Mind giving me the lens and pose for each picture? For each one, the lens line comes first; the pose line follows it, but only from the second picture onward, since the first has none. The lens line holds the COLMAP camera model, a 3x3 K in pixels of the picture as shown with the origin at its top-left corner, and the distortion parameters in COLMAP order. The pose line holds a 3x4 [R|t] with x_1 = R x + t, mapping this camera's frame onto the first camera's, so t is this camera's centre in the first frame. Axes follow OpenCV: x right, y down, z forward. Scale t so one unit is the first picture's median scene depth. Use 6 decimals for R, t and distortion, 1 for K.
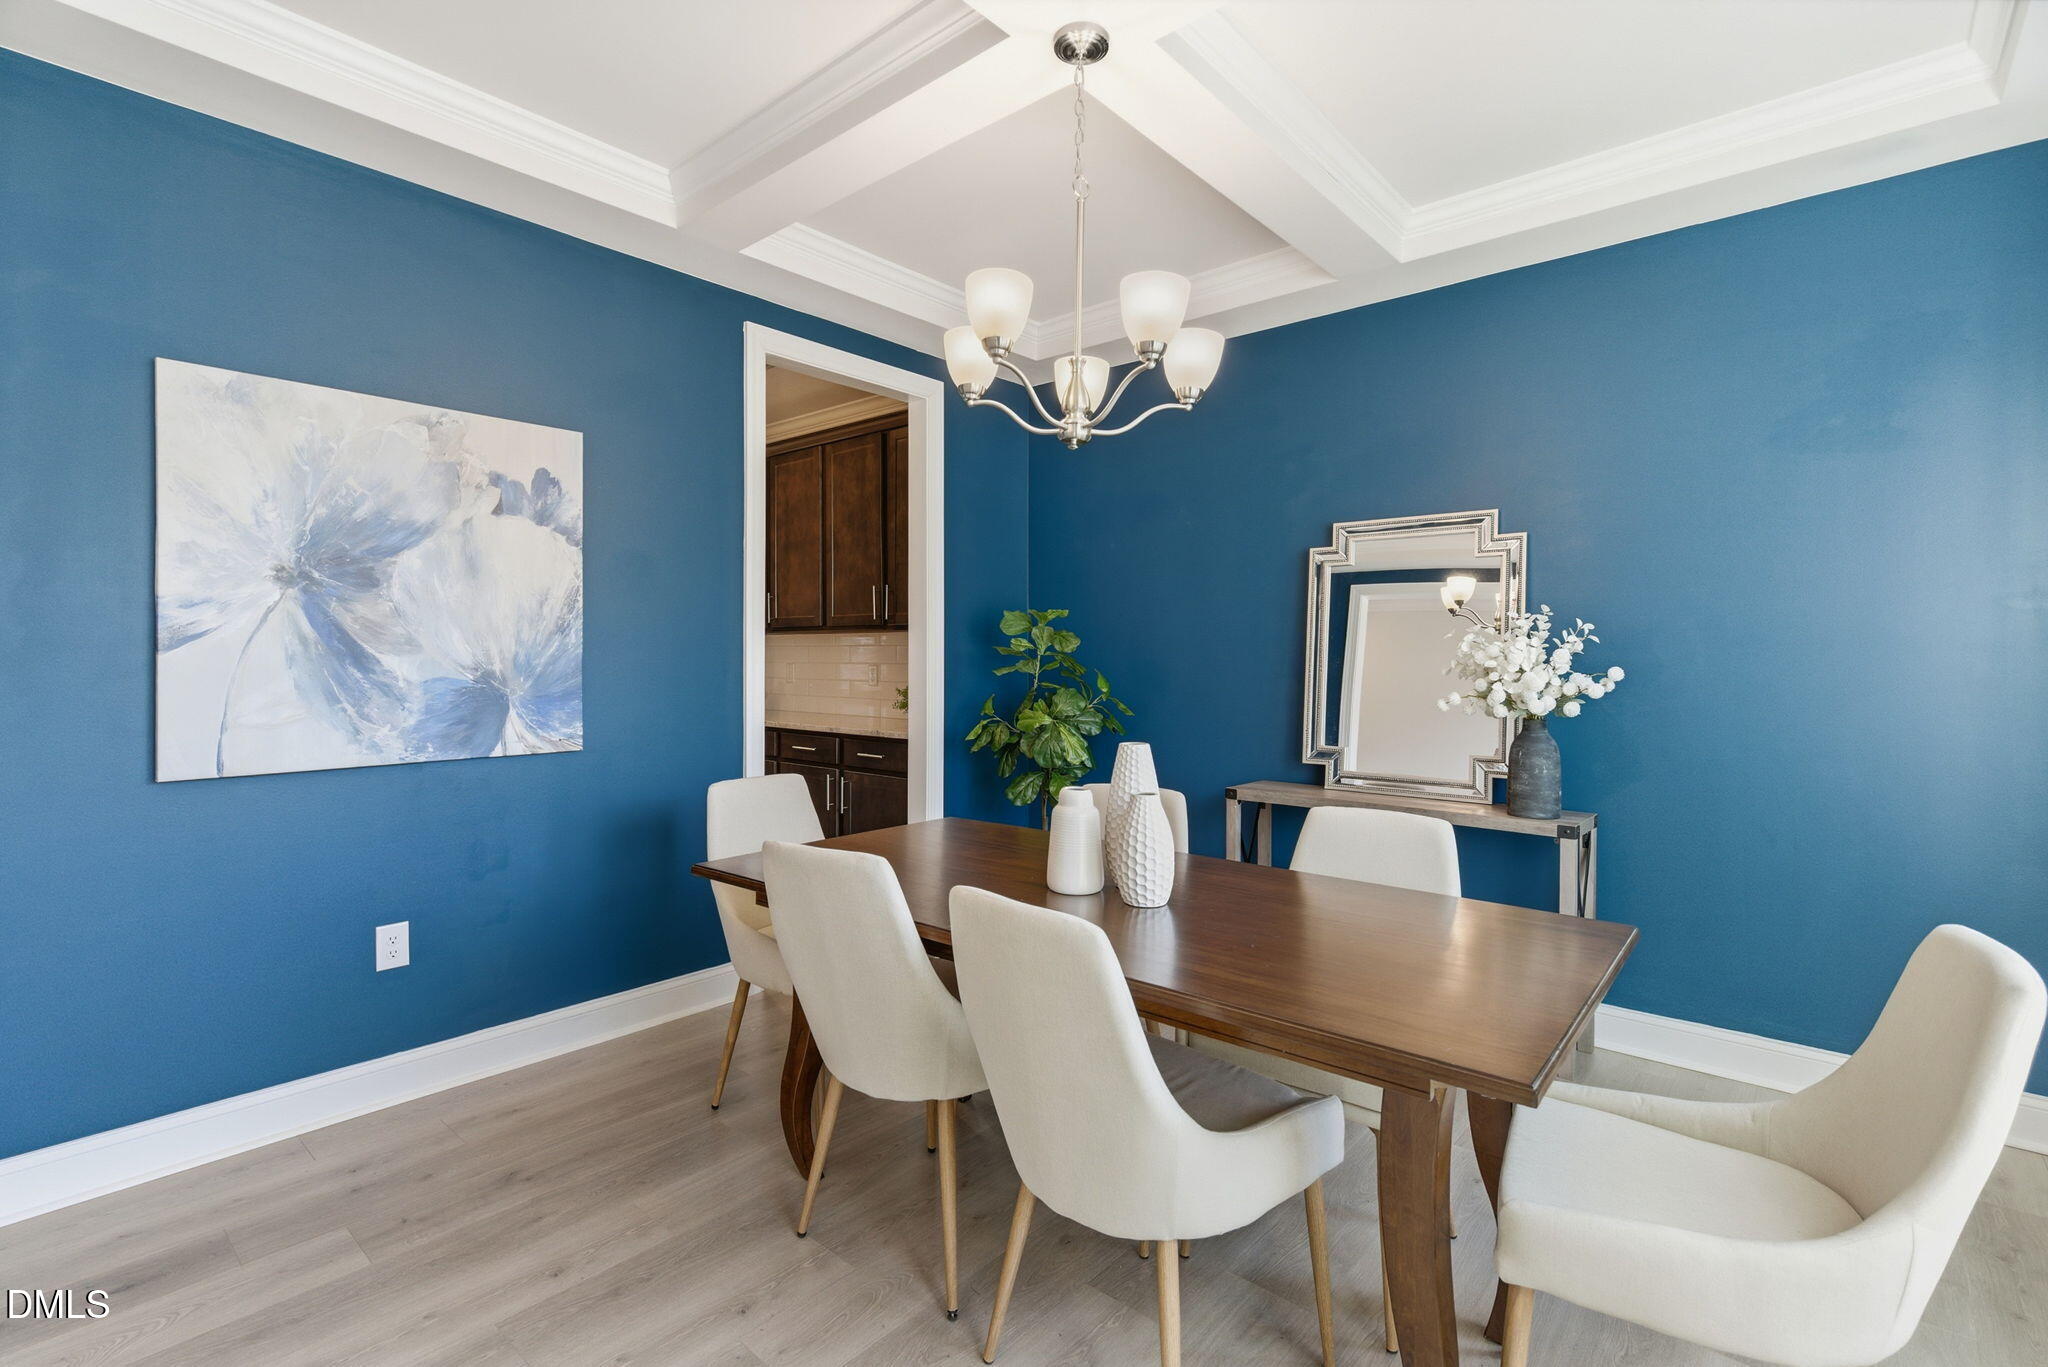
lens RADIAL K [[959.1, 0, 1028.1], [0, 959.1, 654.4], [0, 0, 1]] dist [0.006391, -0.001249]
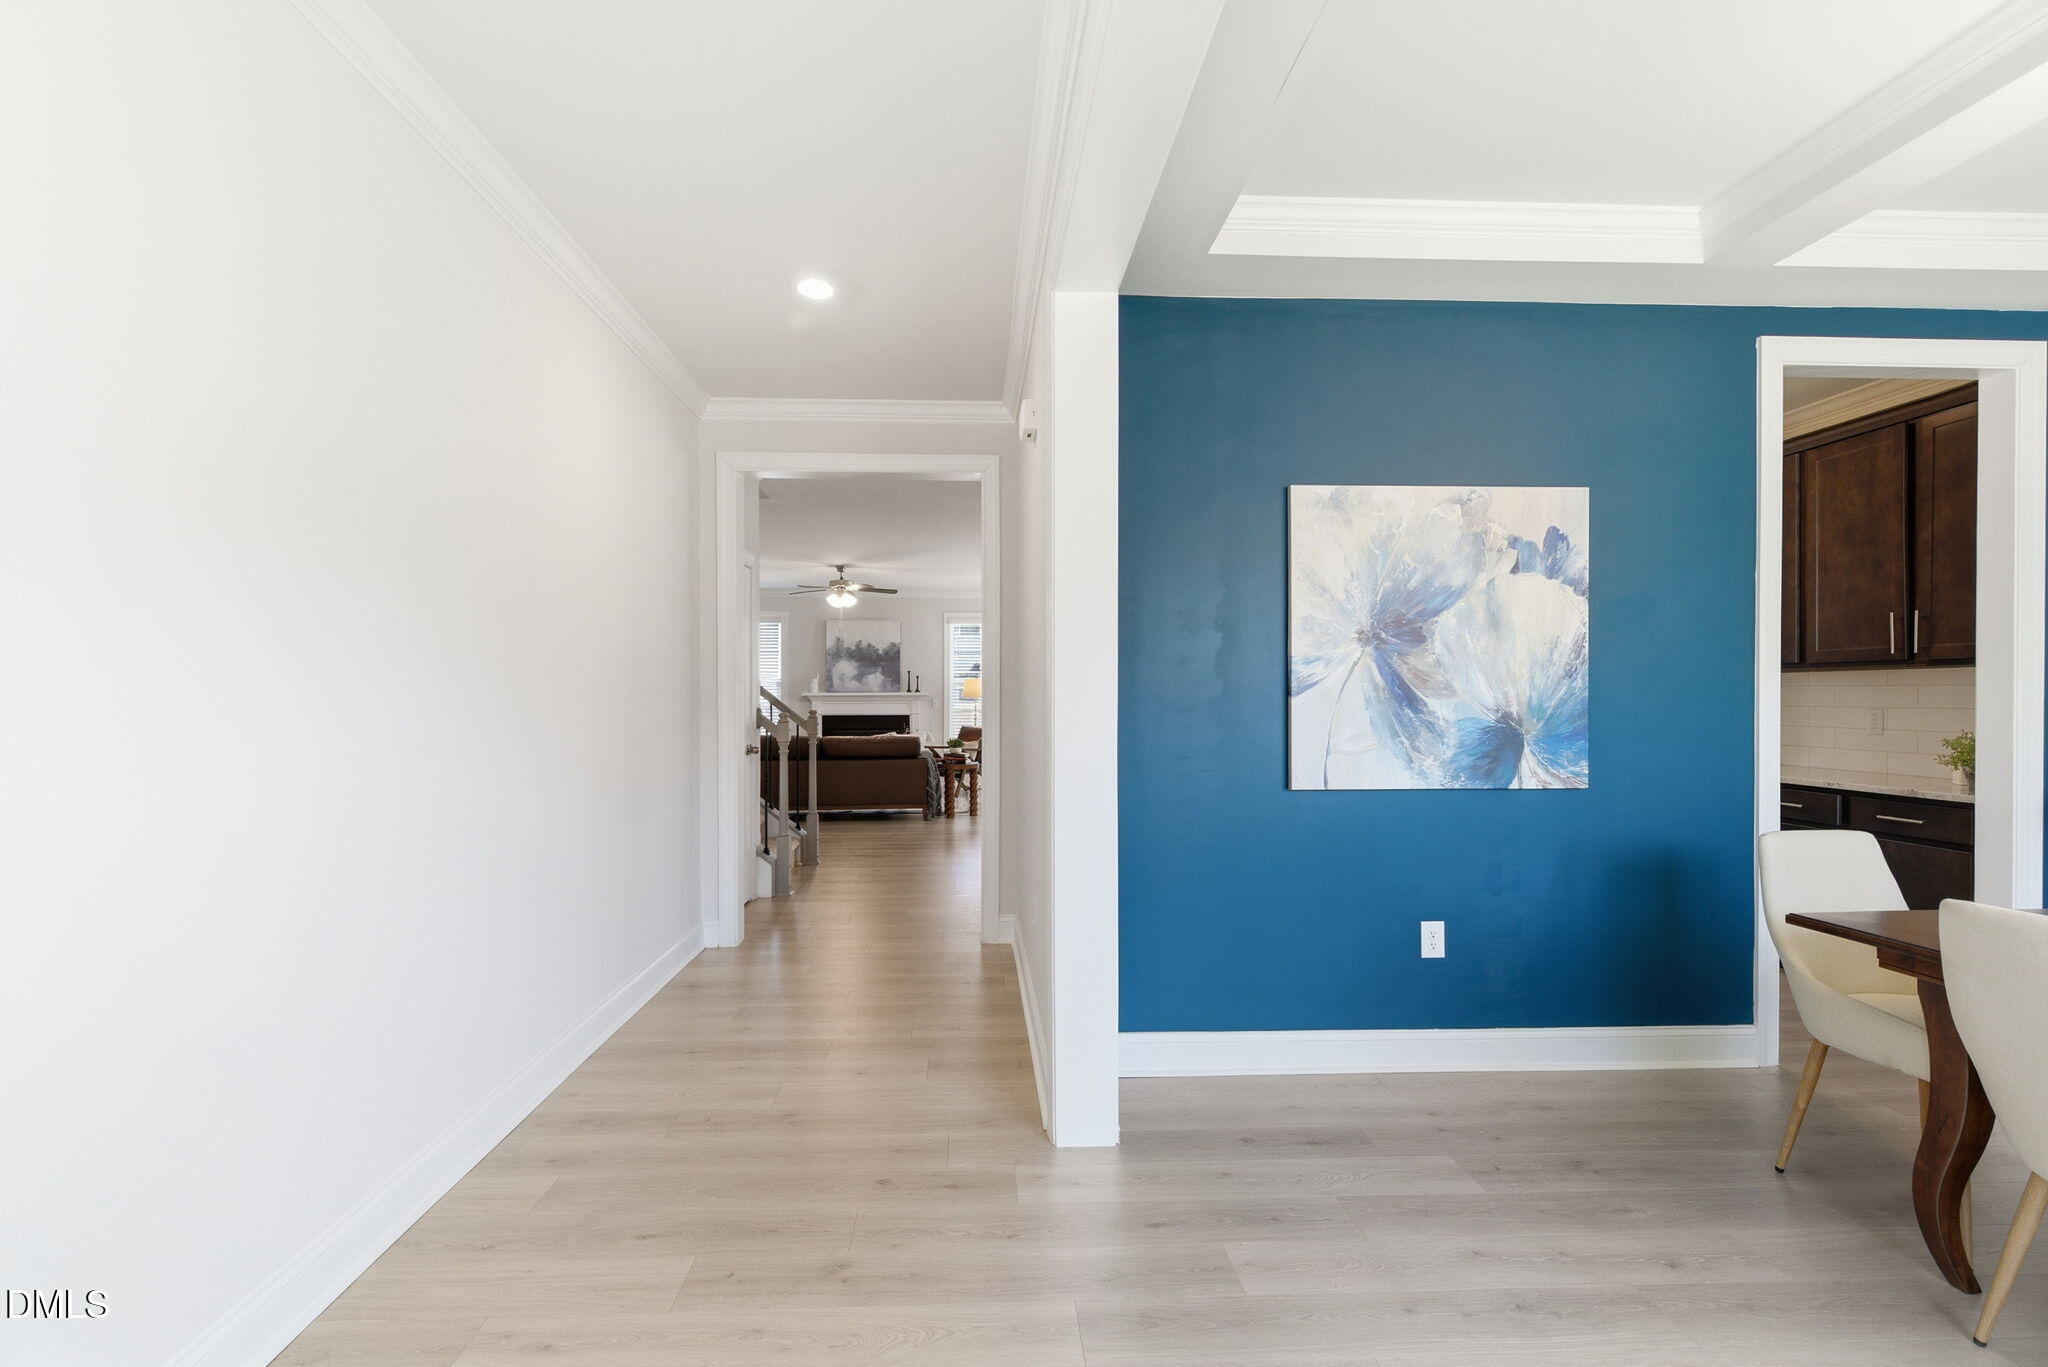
lens RADIAL K [[959.1, 0, 975.0], [0, 959.1, 699.8], [0, 0, 1]] dist [0.006391, -0.001249]
pose [[0.684941, 0.001857, -0.728596, -0.169811], [0.002333, 0.999986, 0.004742, -0.004521], [0.728595, -0.004948, 0.684927, -0.232436]]
